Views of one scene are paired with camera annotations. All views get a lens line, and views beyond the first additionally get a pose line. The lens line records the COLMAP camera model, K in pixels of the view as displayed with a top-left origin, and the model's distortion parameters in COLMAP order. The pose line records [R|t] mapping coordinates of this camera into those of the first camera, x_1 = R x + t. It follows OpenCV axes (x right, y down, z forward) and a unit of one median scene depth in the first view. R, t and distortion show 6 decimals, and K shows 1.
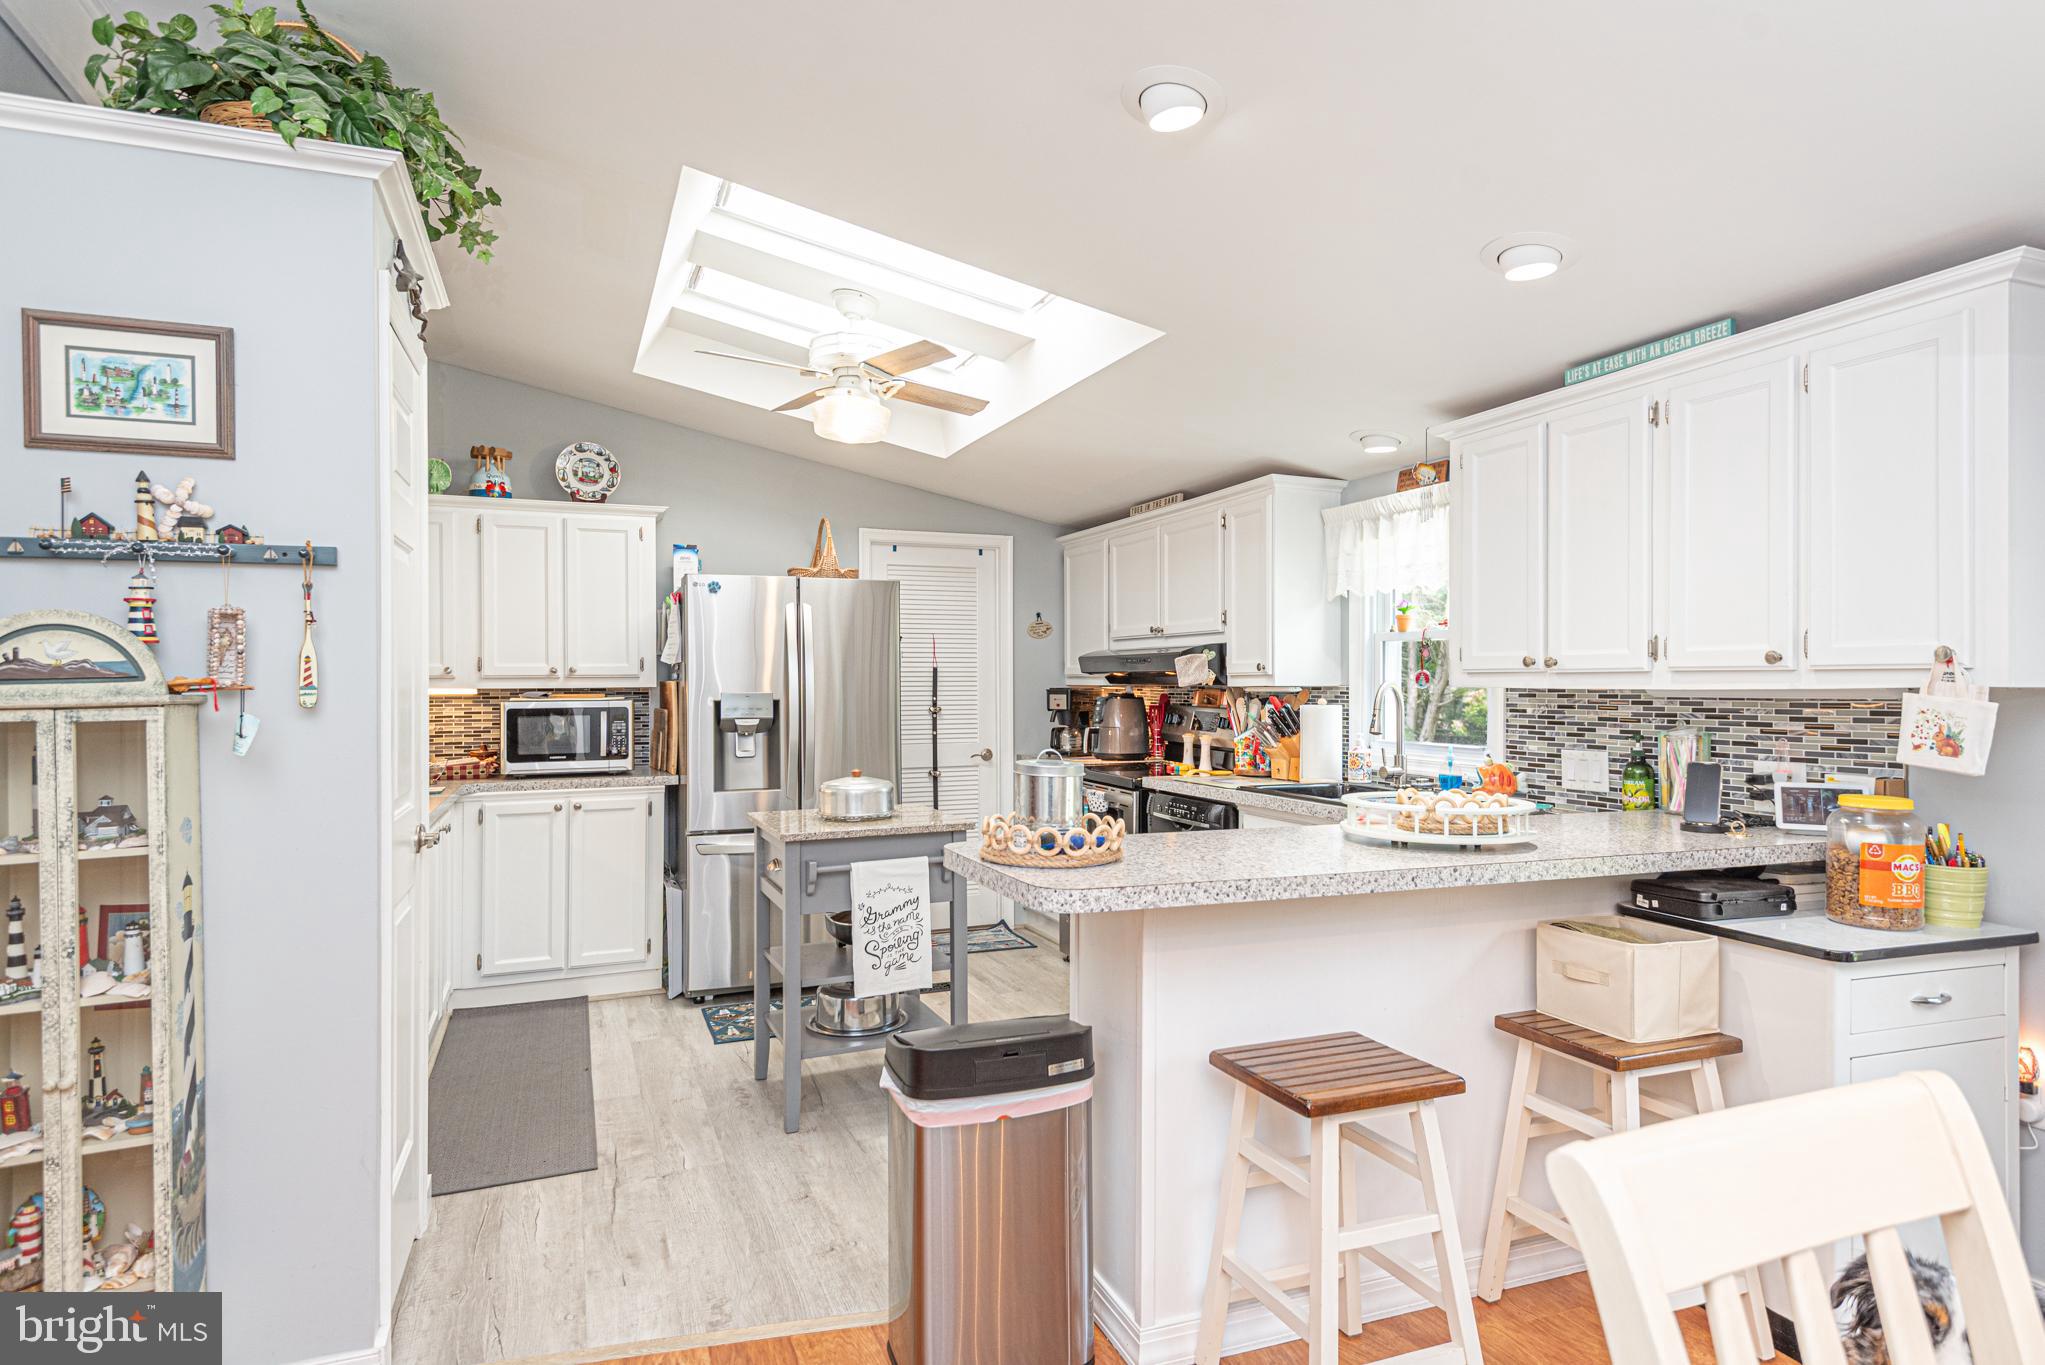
lens RADIAL K [[1159.4, 0, 1022.5], [0, 1159.4, 682.5], [0, 0, 1]] dist [0.056602, -0.019160]
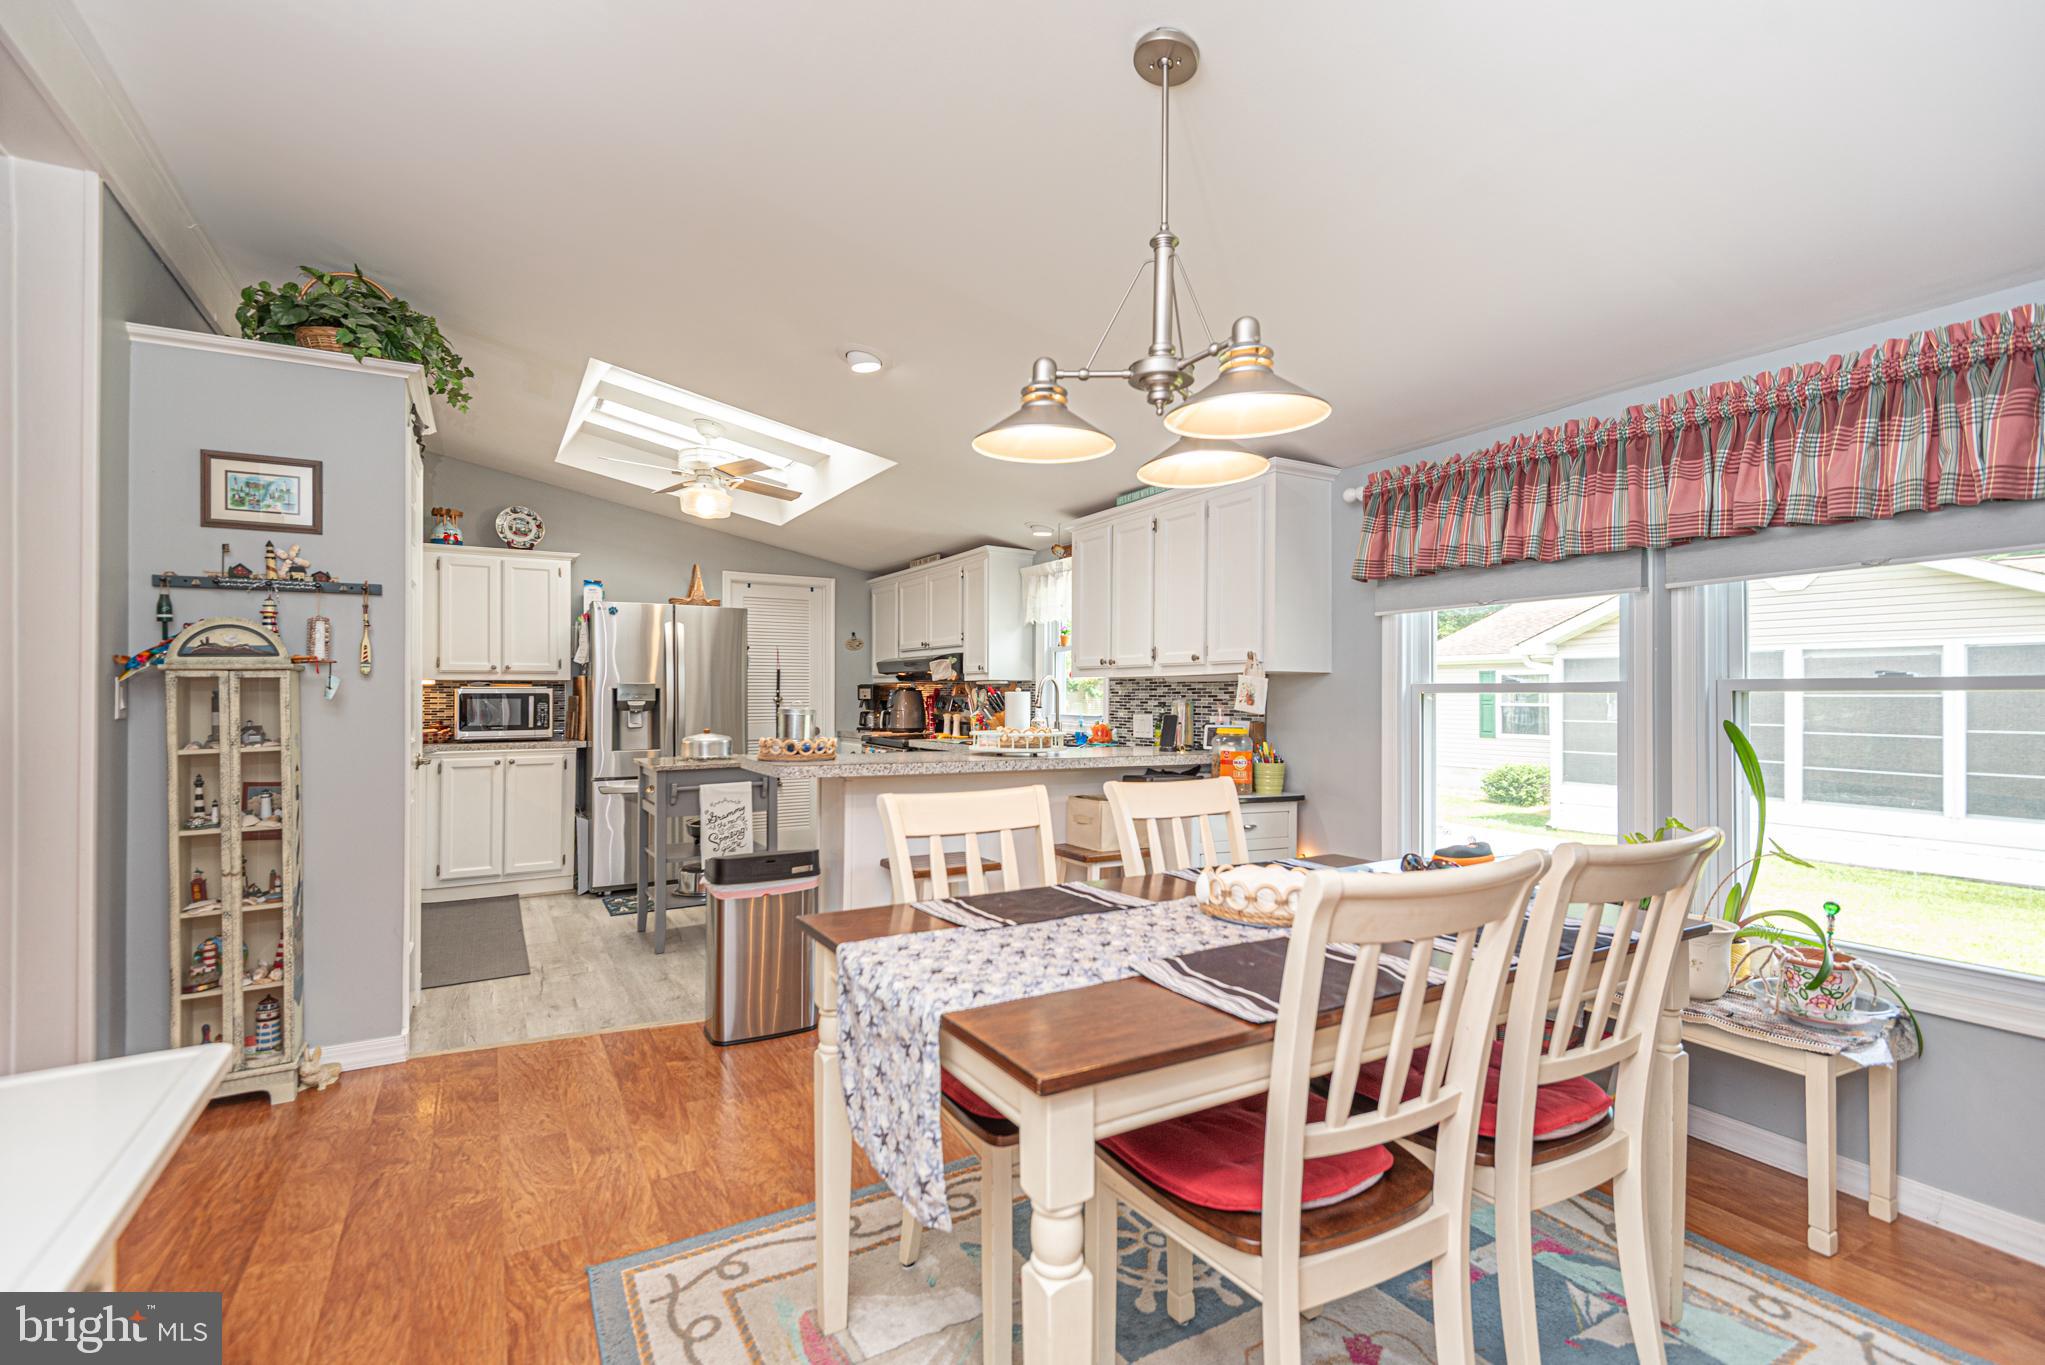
lens RADIAL K [[908.5, 0, 1003.4], [0, 908.5, 686.4], [0, 0, 1]] dist [0.047618, -0.023843]
pose [[0.990570, 0.005171, 0.136908, 0.099050], [-0.004486, 0.999976, -0.005312, 0.026589], [-0.136932, 0.004648, 0.990570, -0.319662]]
